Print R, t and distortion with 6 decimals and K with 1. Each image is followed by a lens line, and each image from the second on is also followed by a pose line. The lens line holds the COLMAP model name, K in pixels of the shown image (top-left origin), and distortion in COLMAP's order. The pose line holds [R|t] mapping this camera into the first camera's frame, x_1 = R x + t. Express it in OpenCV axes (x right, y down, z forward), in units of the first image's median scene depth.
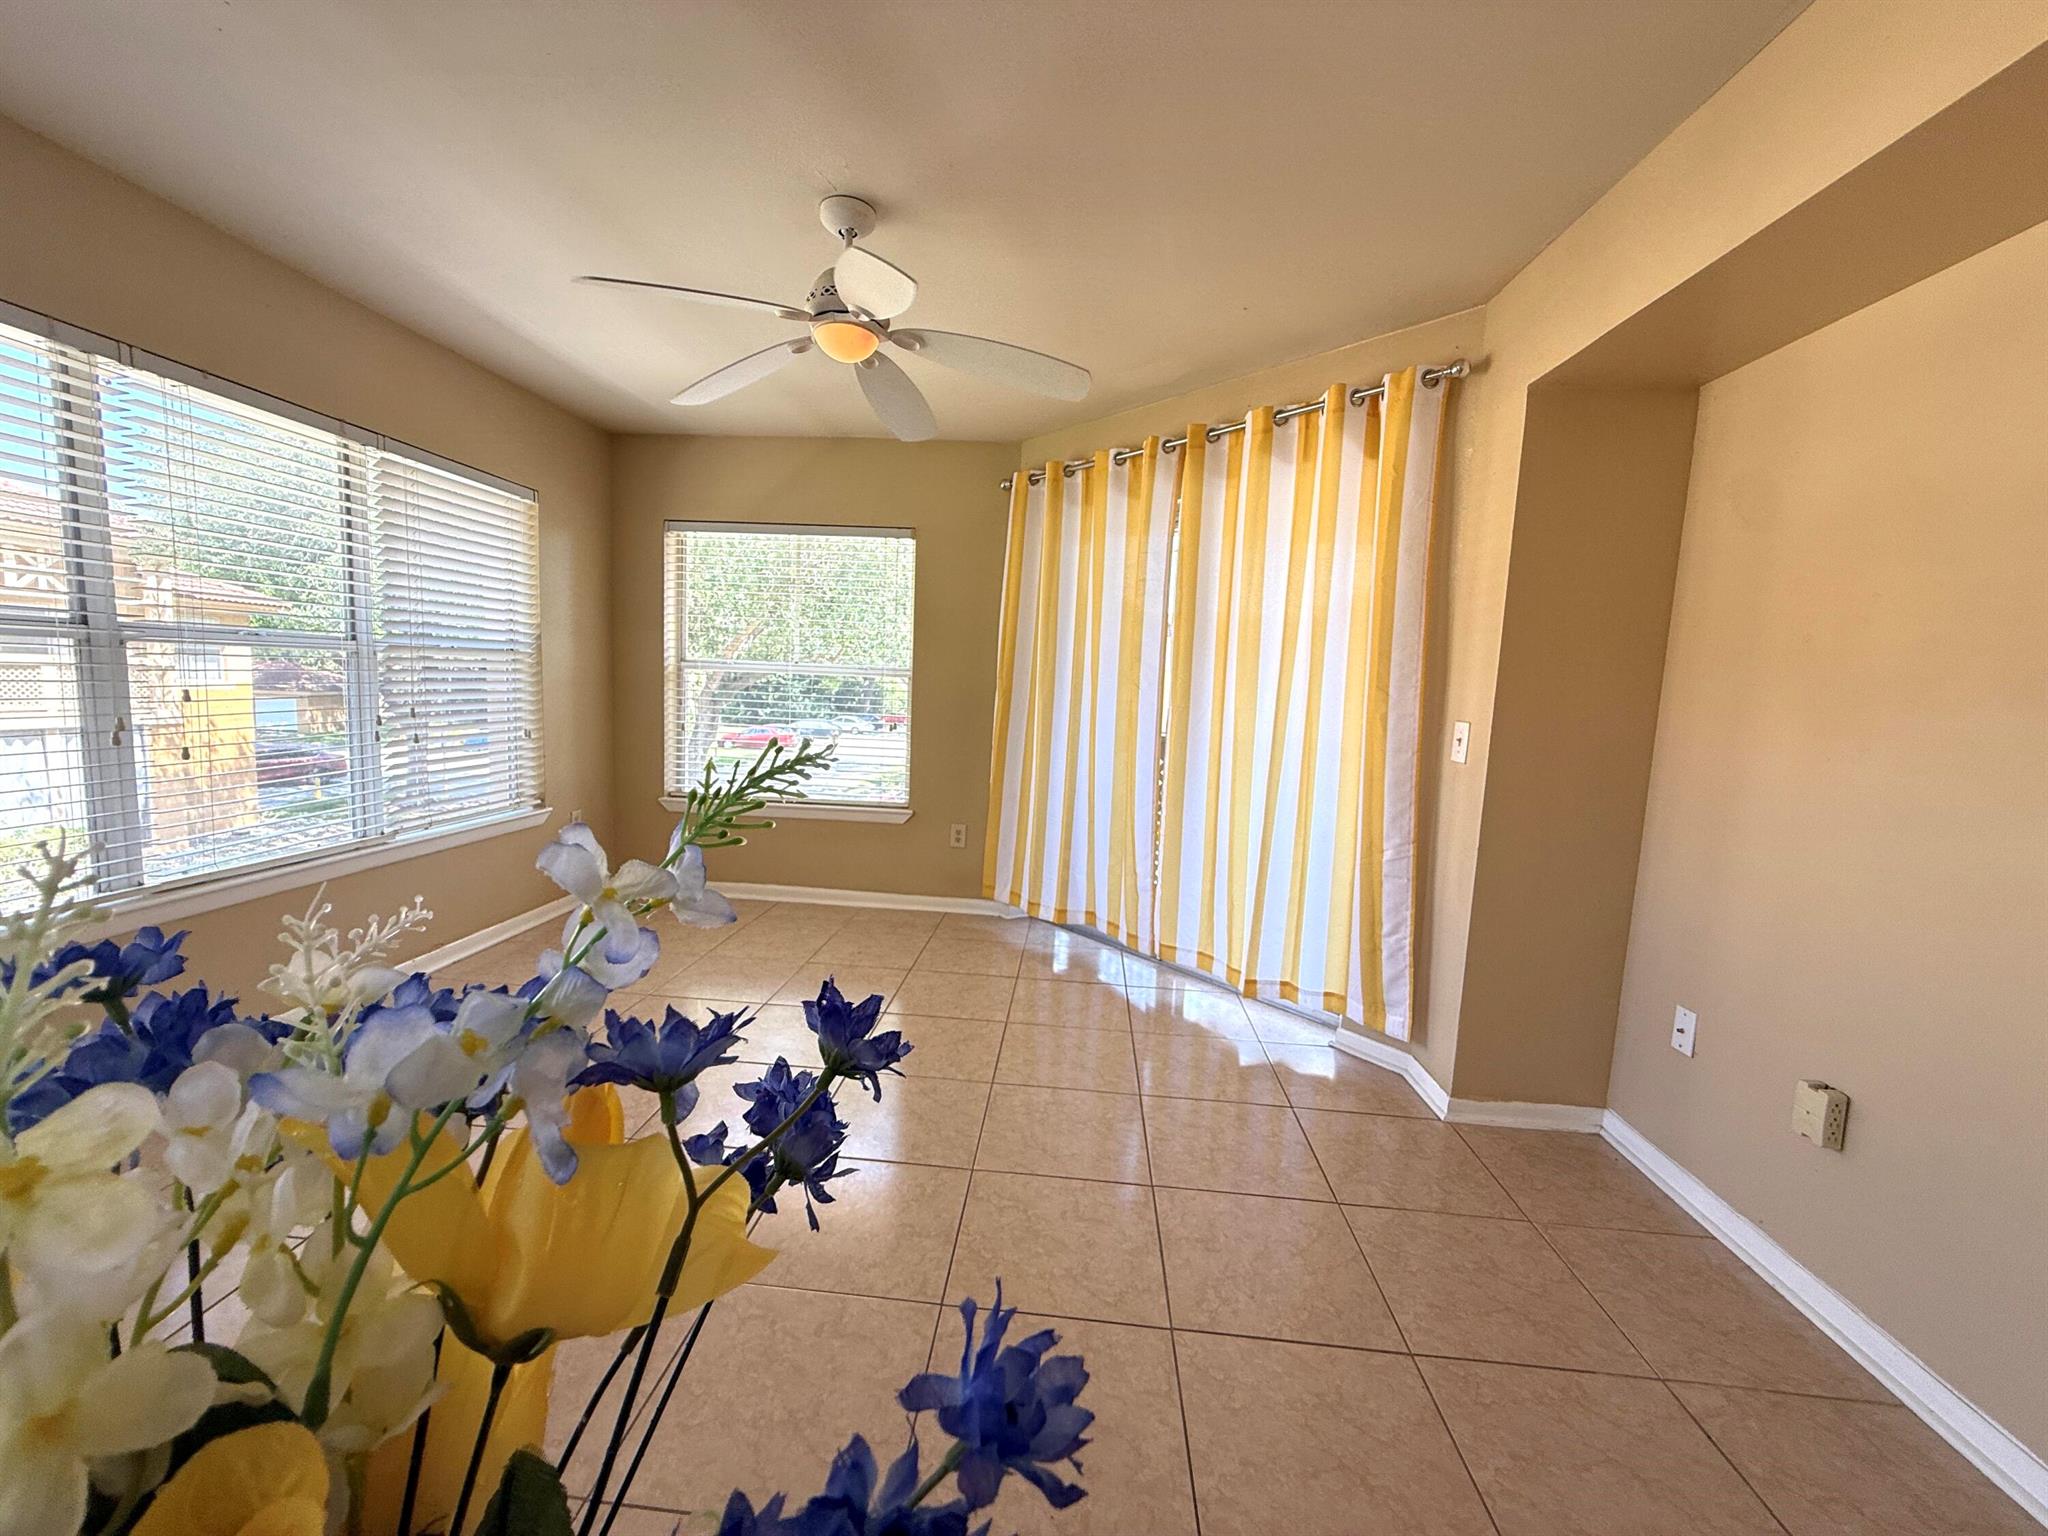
lens RADIAL K [[822.9, 0, 1023.8], [0, 822.9, 766.7], [0, 0, 1]] dist [0.001406, -0.000240]
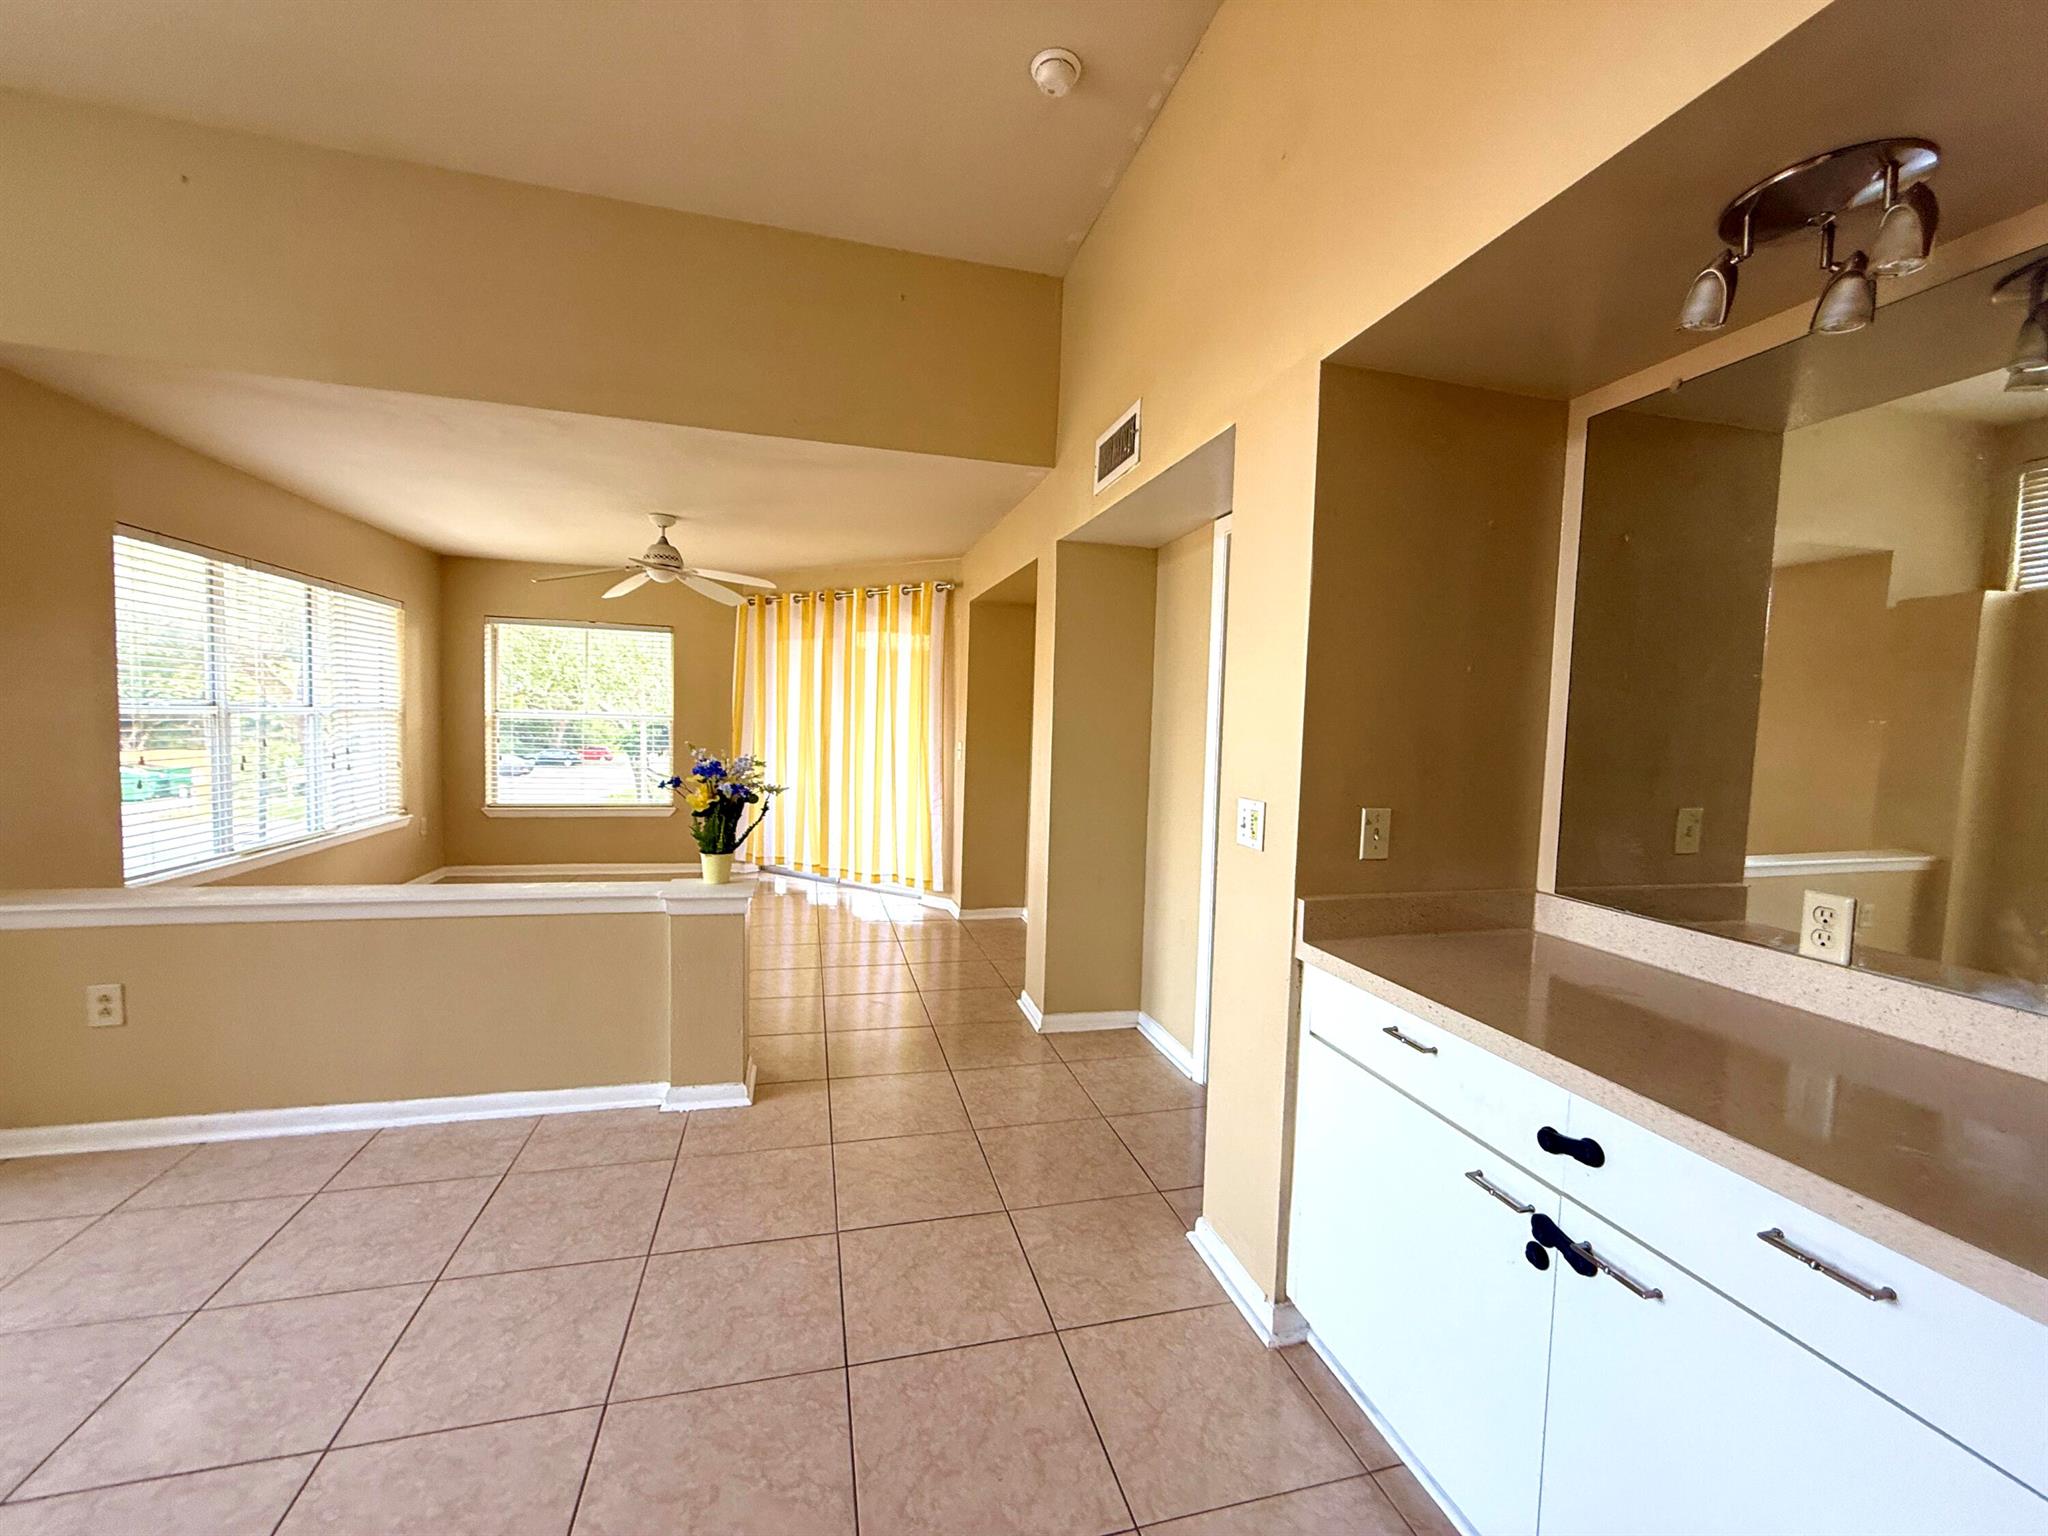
lens RADIAL K [[822.9, 0, 1026.9], [0, 822.9, 766.4], [0, 0, 1]] dist [0.001406, -0.000240]
pose [[0.944930, -0.032911, 0.325615, -0.019256], [0.043907, 0.998685, -0.026478, 0.065298], [-0.324315, 0.039316, 0.945132, -0.963191]]
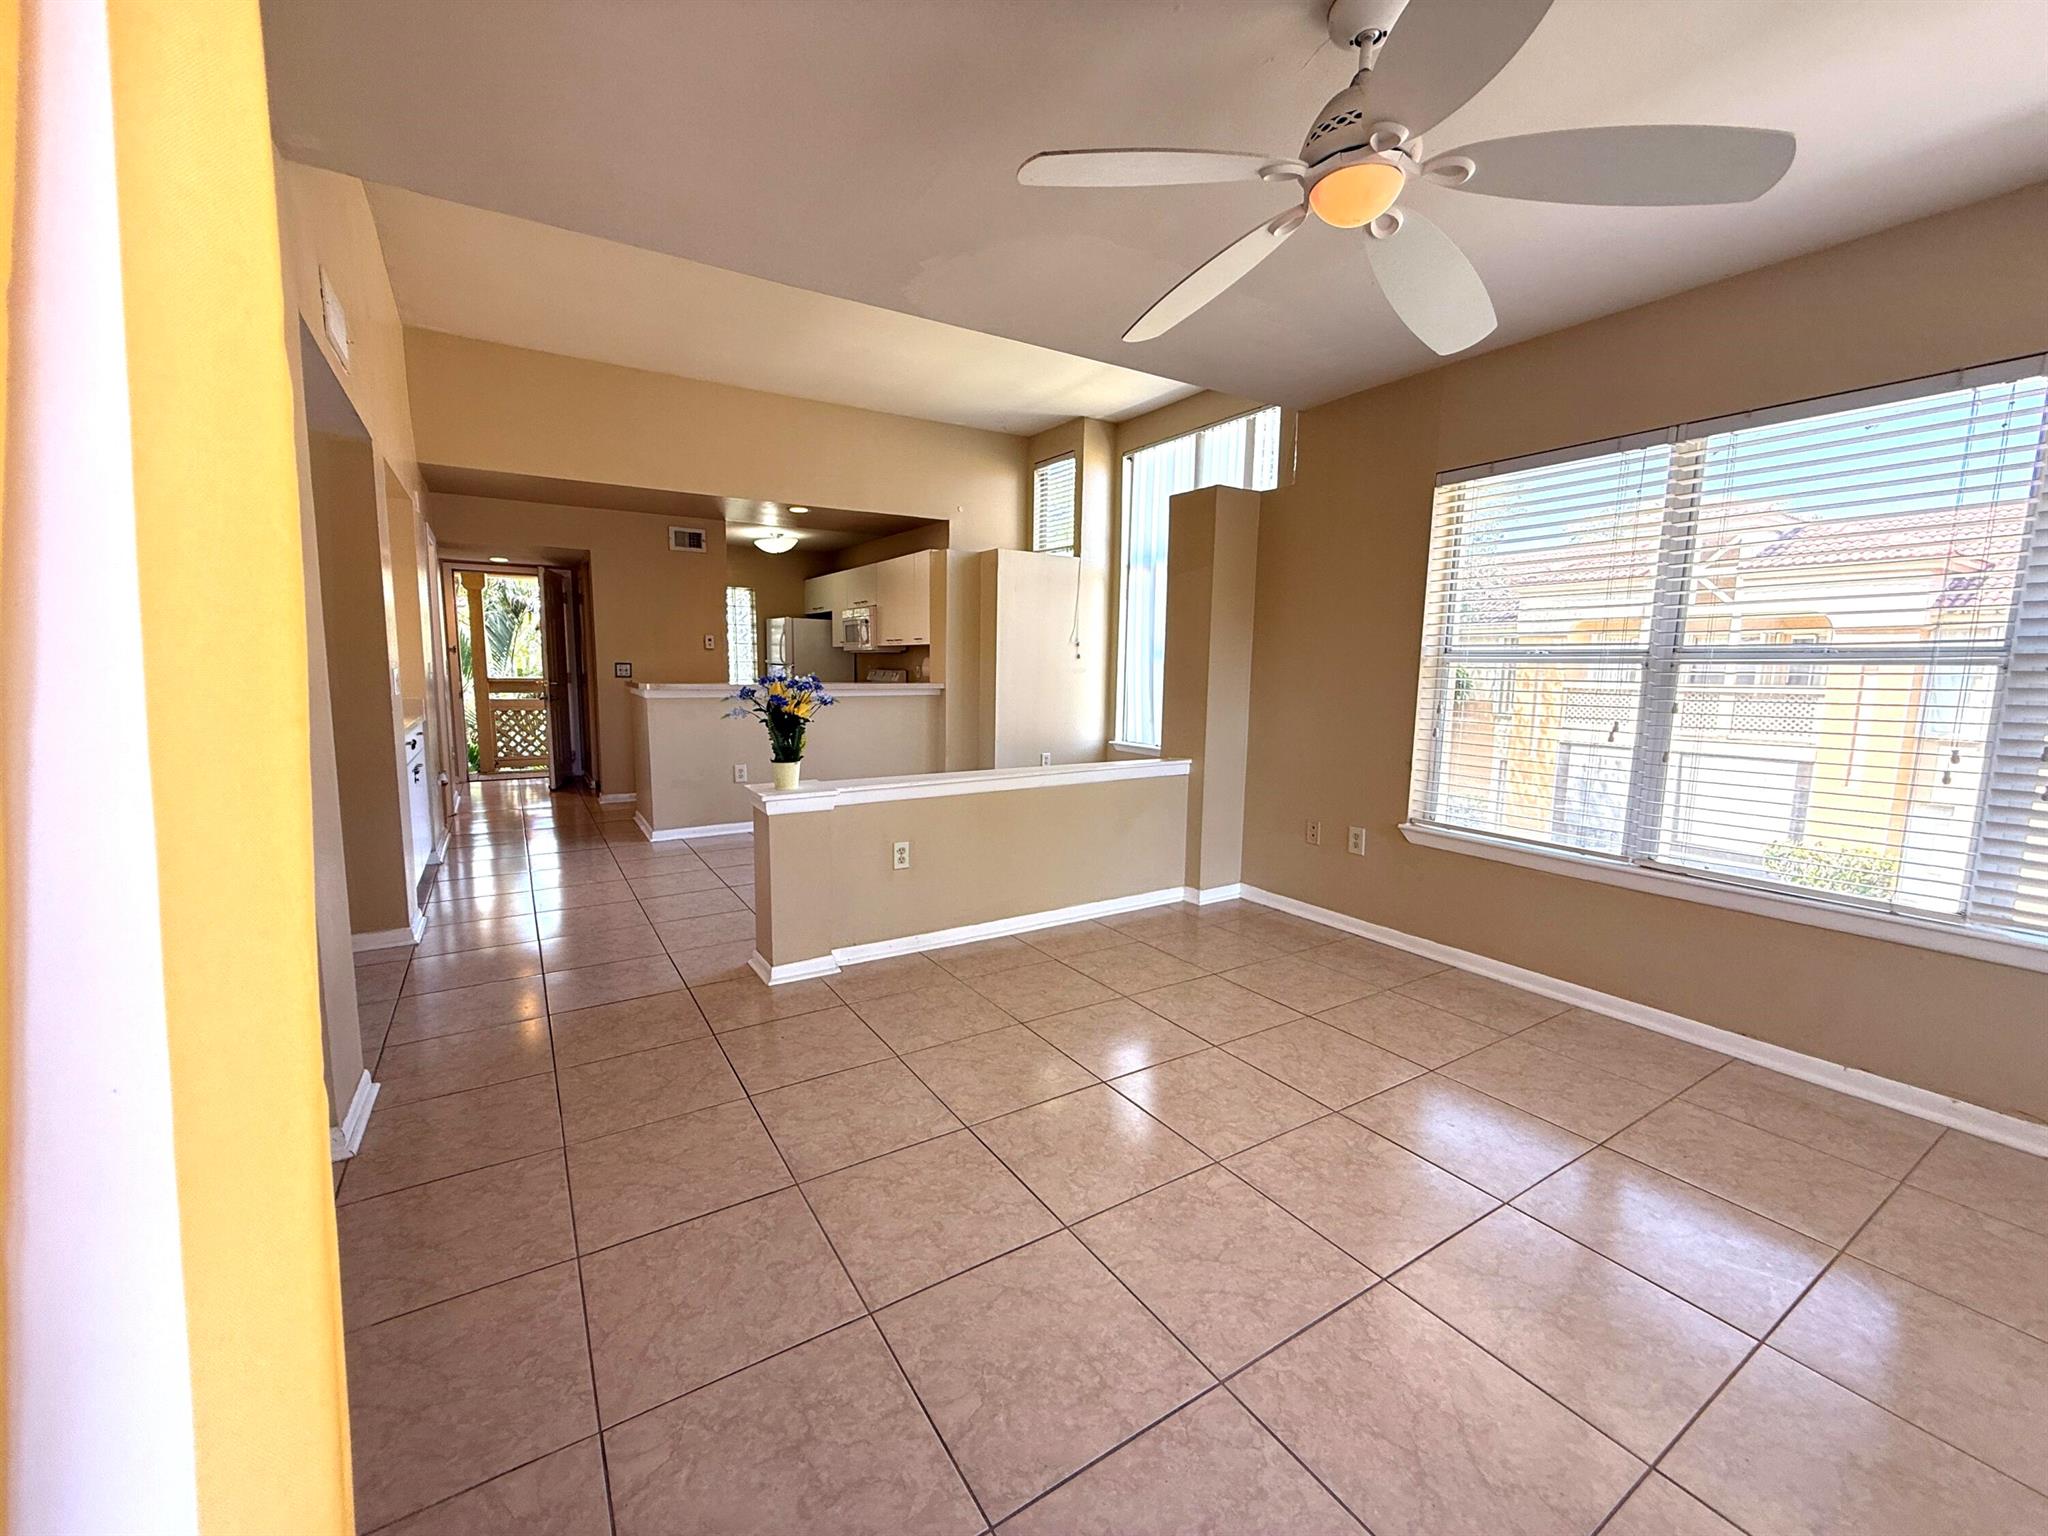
lens RADIAL K [[822.9, 0, 1017.6], [0, 822.9, 768.1], [0, 0, 1]] dist [0.001406, -0.000240]
pose [[-0.805591, 0.021778, -0.592072, 0.331188], [-0.108097, 0.977148, 0.183022, -0.089620], [0.582527, 0.211442, -0.784827, 1.072103]]
